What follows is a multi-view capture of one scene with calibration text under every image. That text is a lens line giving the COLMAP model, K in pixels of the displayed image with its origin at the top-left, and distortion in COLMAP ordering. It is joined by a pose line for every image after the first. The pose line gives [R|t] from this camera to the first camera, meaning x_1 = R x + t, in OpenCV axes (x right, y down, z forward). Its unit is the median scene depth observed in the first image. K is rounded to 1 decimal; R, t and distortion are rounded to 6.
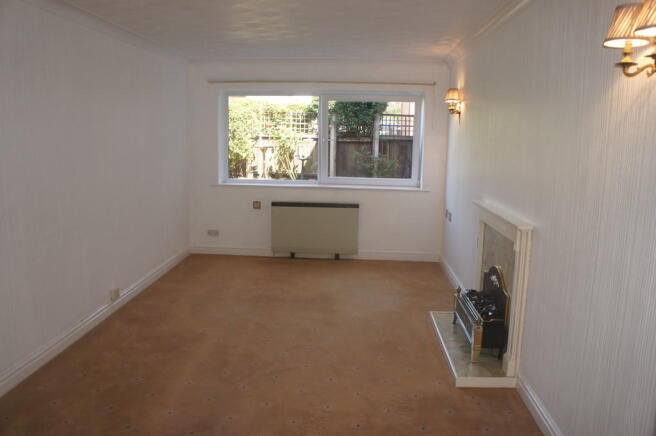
lens RADIAL K [[512.5, 0, 328.0], [0, 512.5, 218.0], [0, 0, 1]] dist [-0.179850, 0.120502]
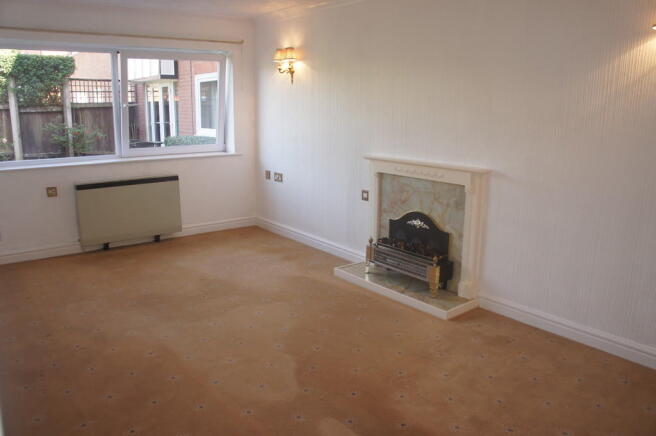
lens RADIAL K [[512.5, 0, 328.0], [0, 512.5, 218.0], [0, 0, 1]] dist [-0.179850, 0.120502]
pose [[0.749496, -0.156948, 0.643136, -0.307783], [0.112561, 0.987557, 0.109823, -0.020318], [-0.652370, -0.009919, 0.757836, 0.153241]]
